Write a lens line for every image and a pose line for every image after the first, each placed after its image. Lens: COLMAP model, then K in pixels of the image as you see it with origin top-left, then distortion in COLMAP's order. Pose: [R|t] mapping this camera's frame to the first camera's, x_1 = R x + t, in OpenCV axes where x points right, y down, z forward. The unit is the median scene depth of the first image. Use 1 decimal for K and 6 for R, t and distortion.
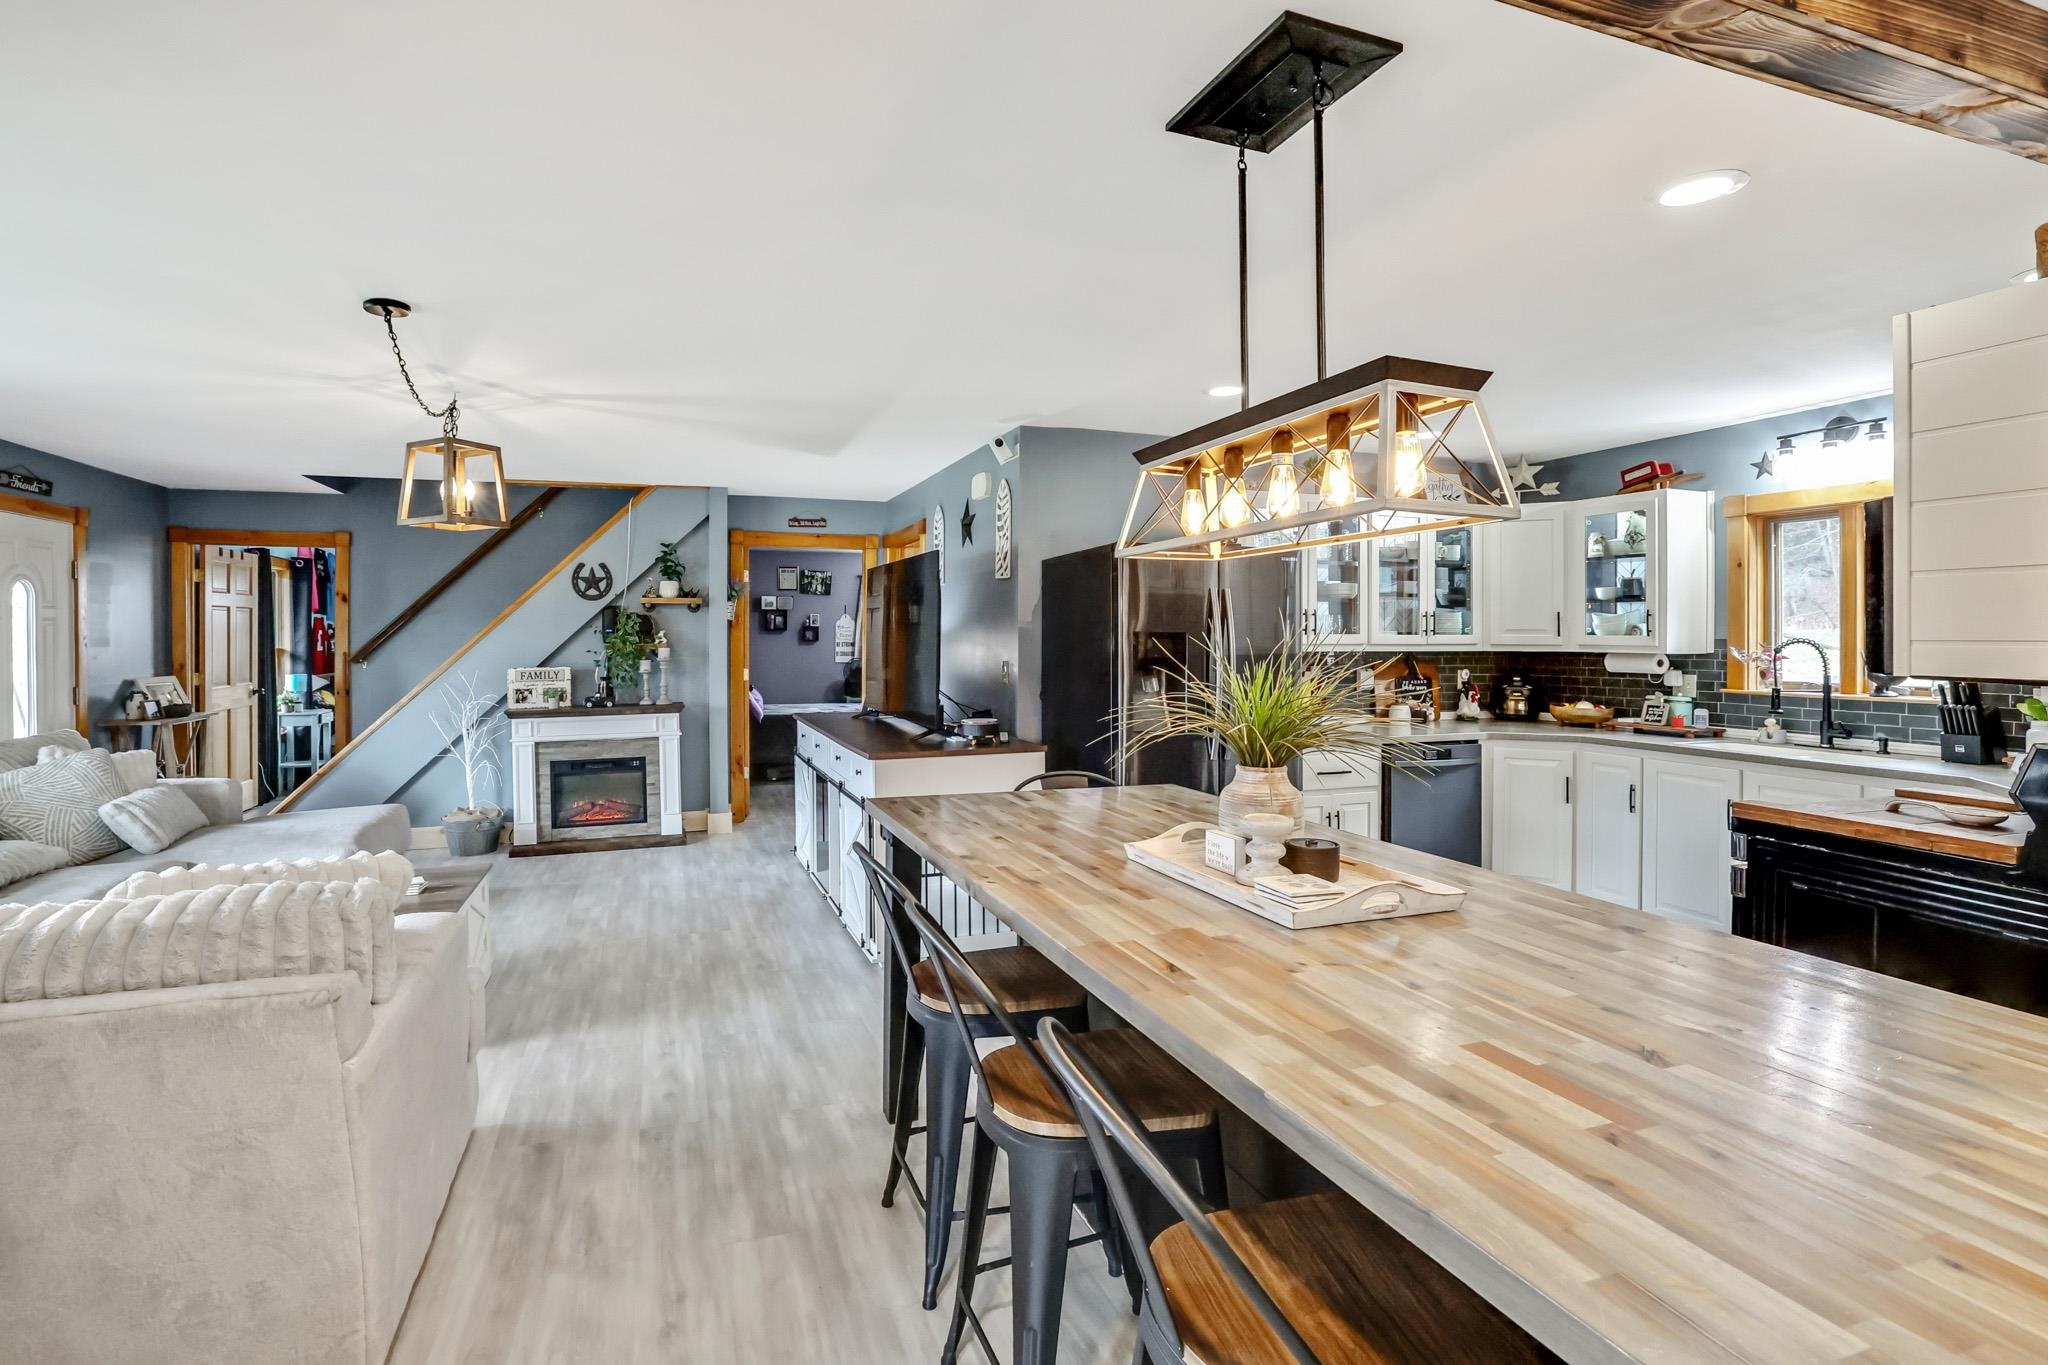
lens RADIAL K [[949.4, 0, 936.3], [0, 949.4, 644.3], [0, 0, 1]] dist [-0.029836, 0.009820]
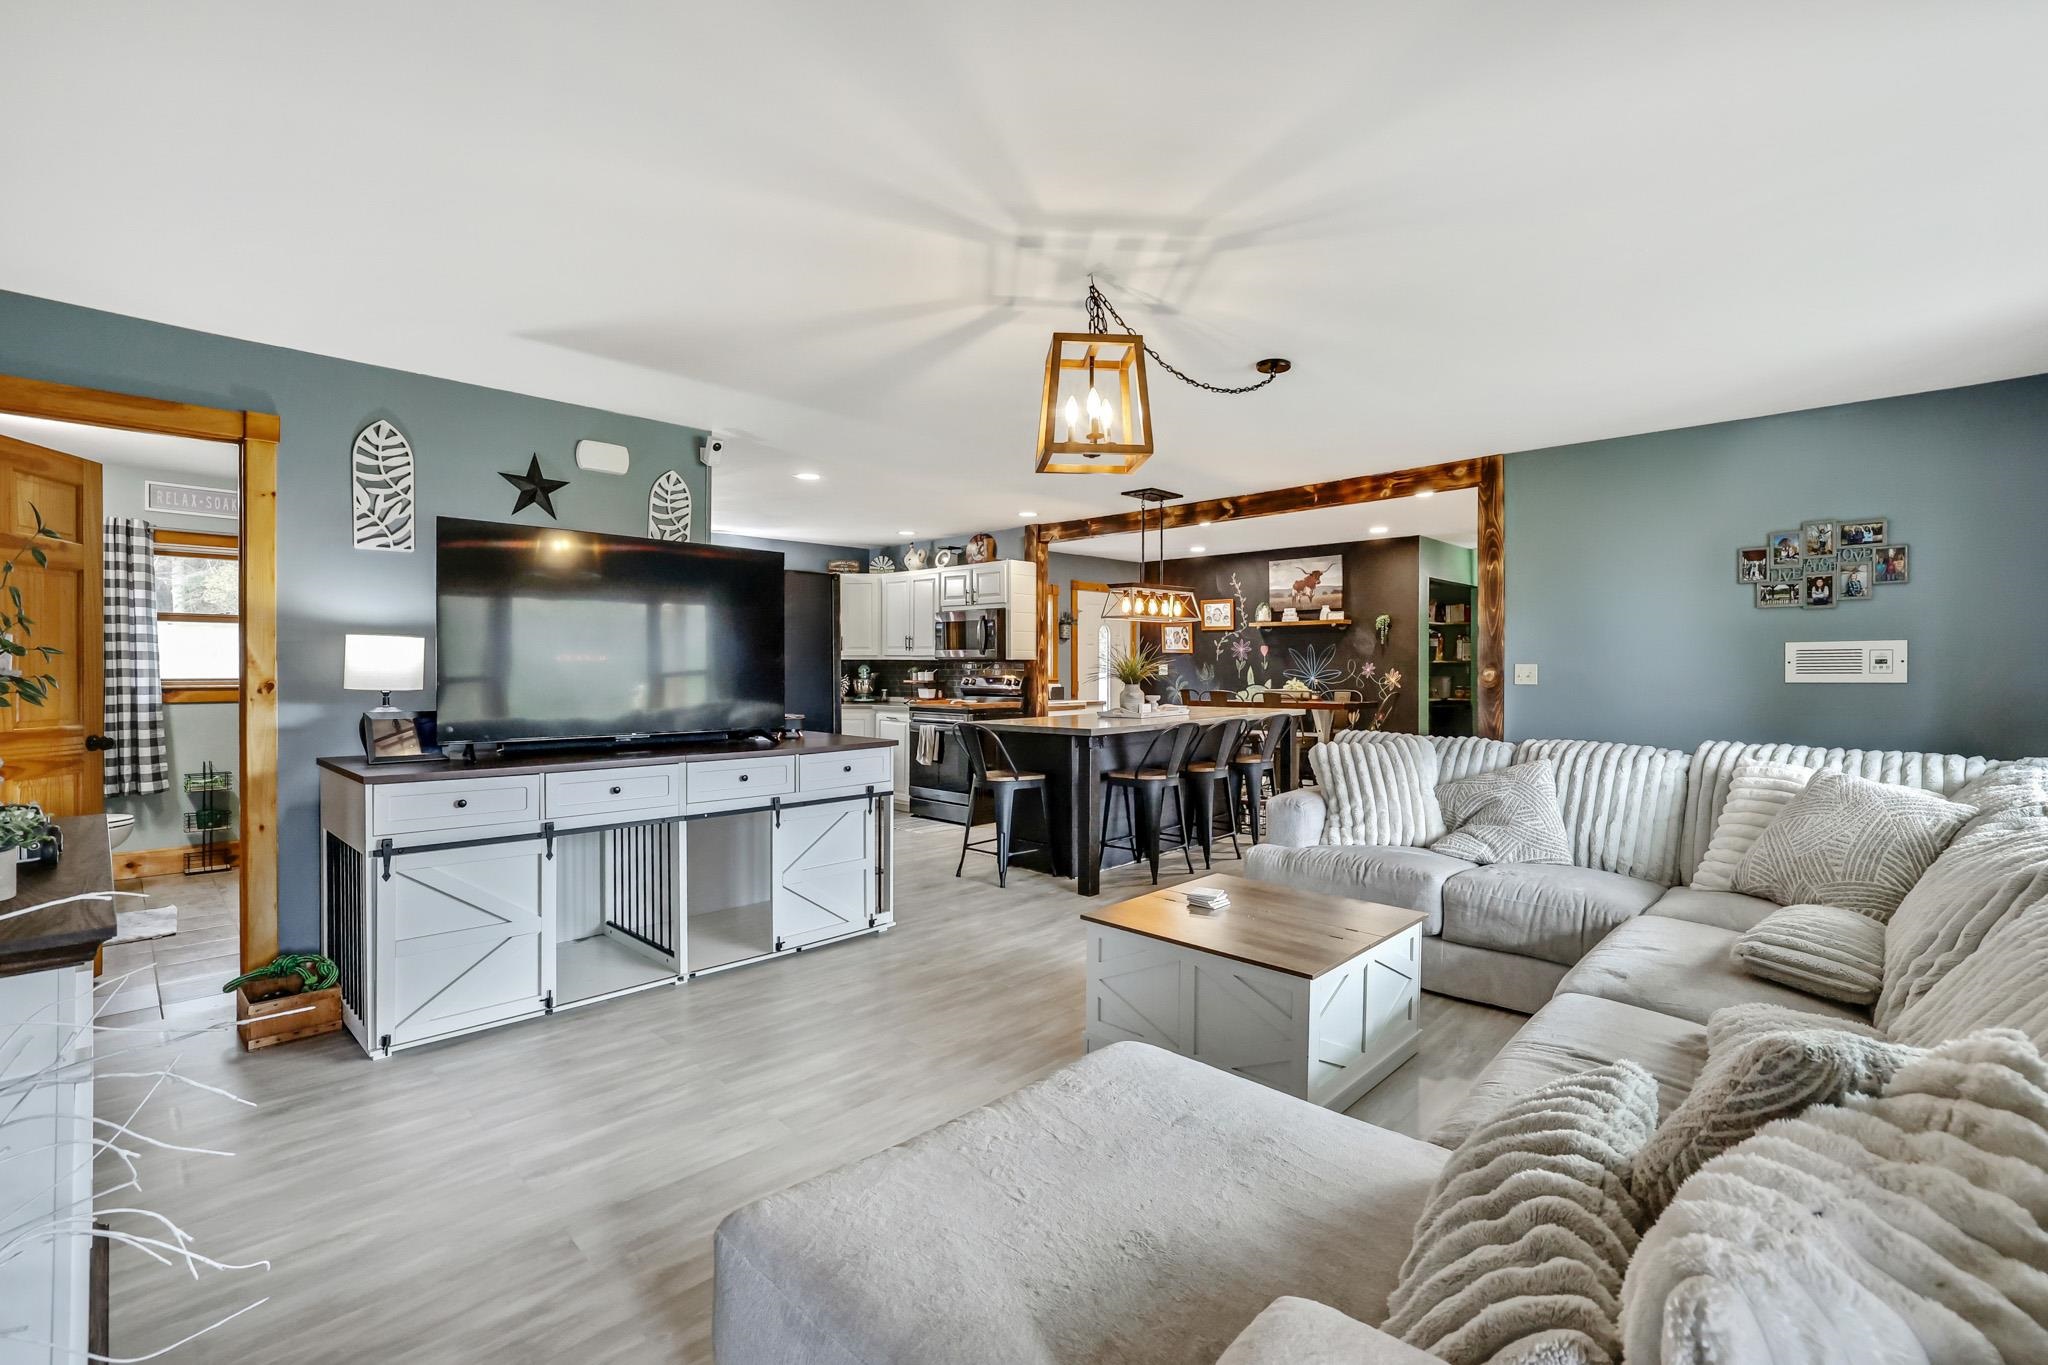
lens RADIAL K [[938.5, 0, 1017.5], [0, 938.5, 676.2], [0, 0, 1]] dist [-0.052027, 0.015429]
pose [[-0.484706, -0.008763, 0.874633, -0.889962], [0.008543, 0.999855, 0.014751, 0.019368], [-0.874635, 0.014622, -0.484561, 1.127471]]
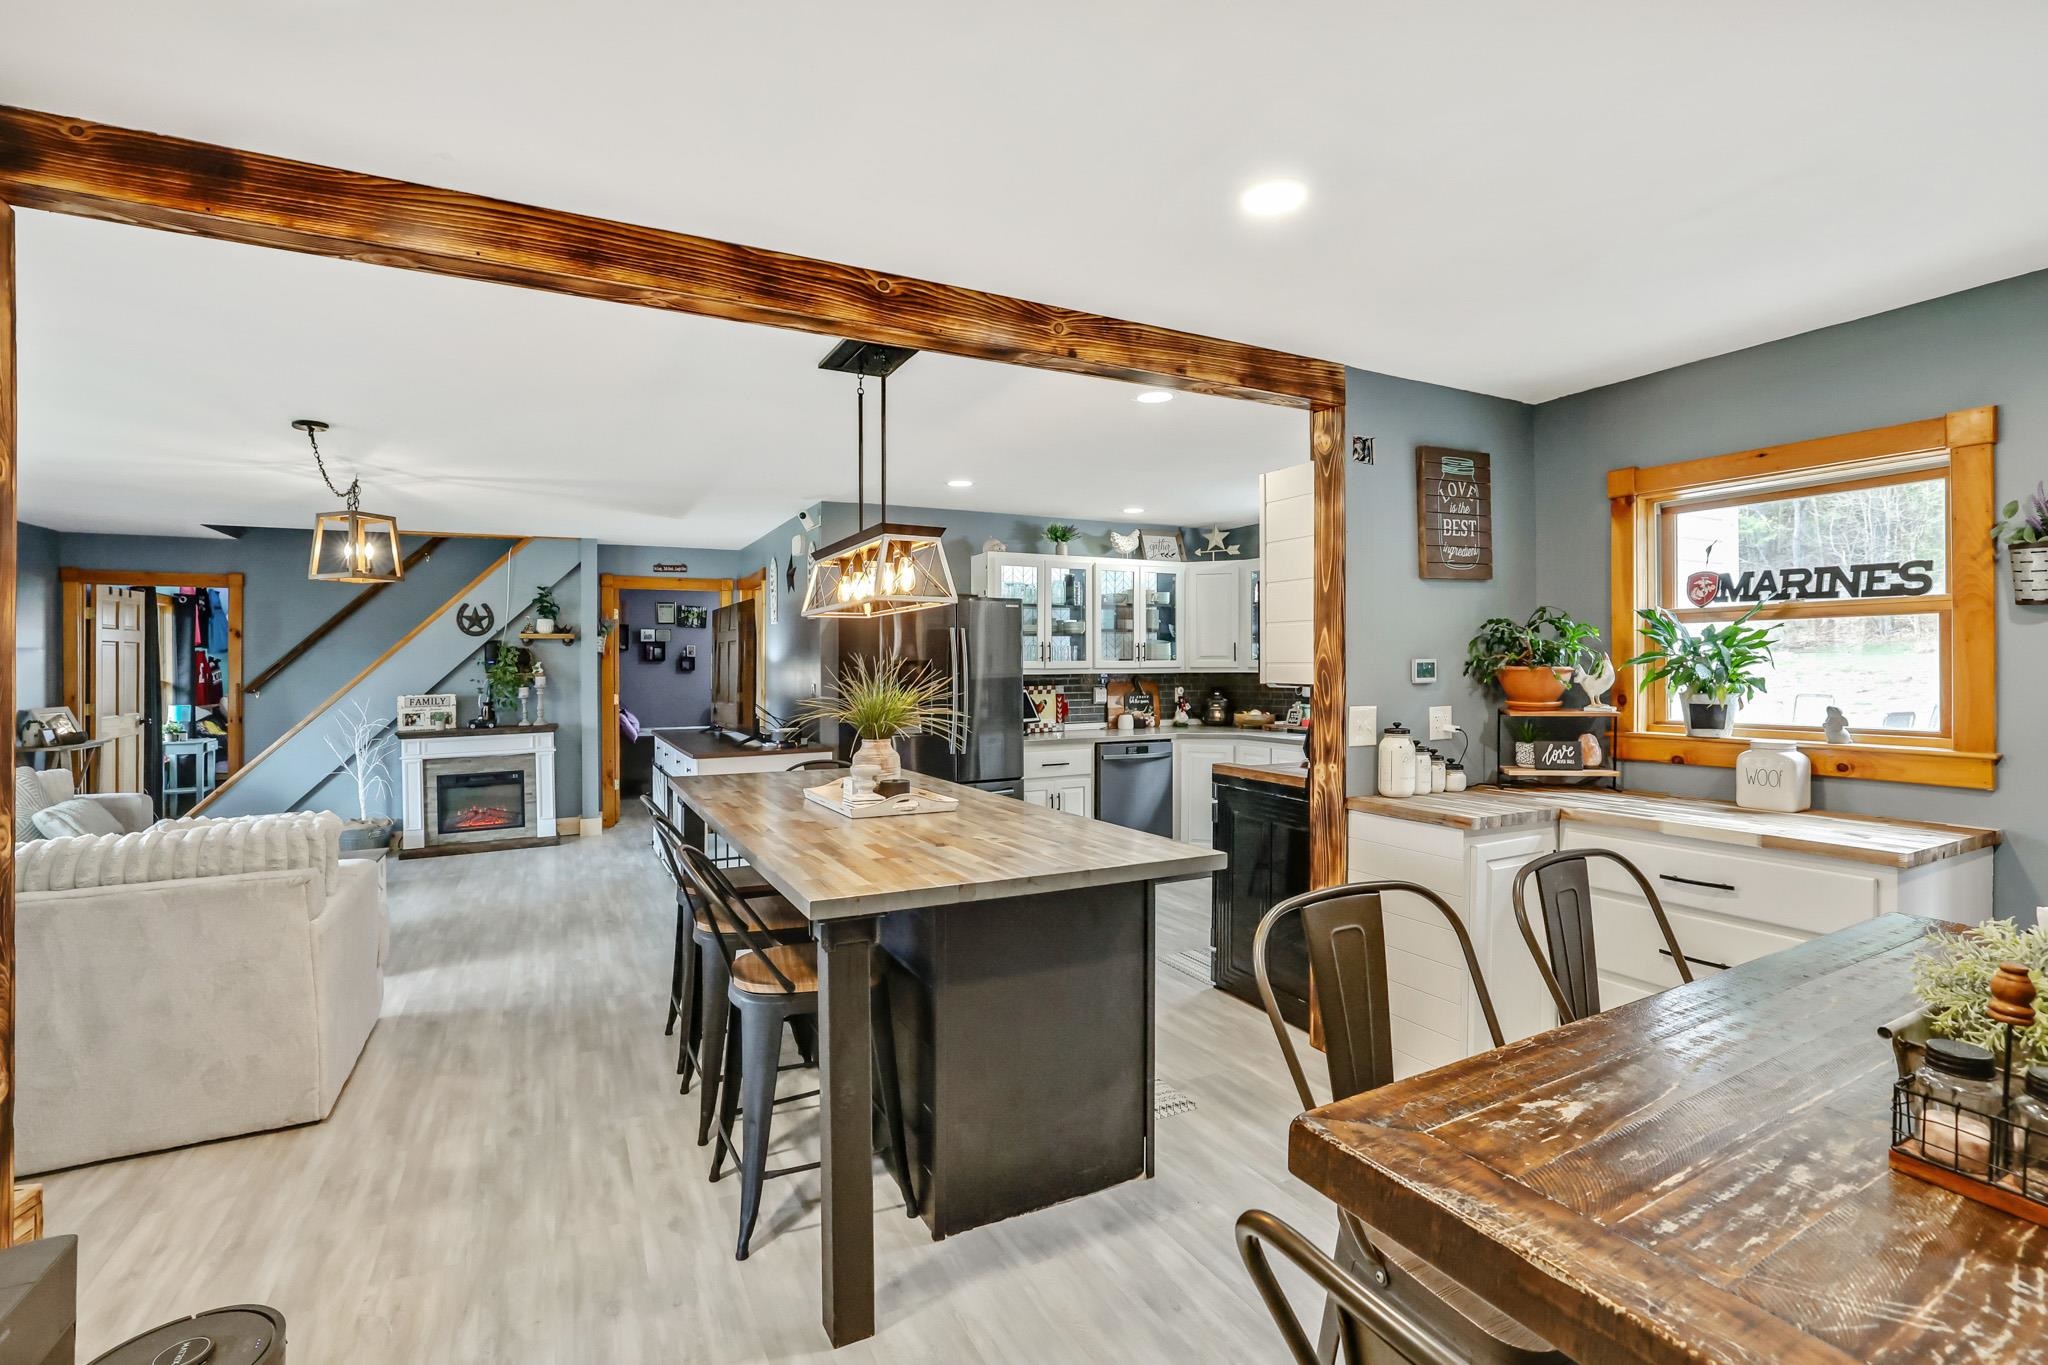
lens RADIAL K [[938.5, 0, 985.5], [0, 938.5, 651.0], [0, 0, 1]] dist [-0.052027, 0.015429]
pose [[0.988927, -0.006159, 0.148277, 0.112171], [0.009442, 0.999725, -0.021446, 0.002574], [-0.148104, 0.022608, 0.988713, -0.276260]]
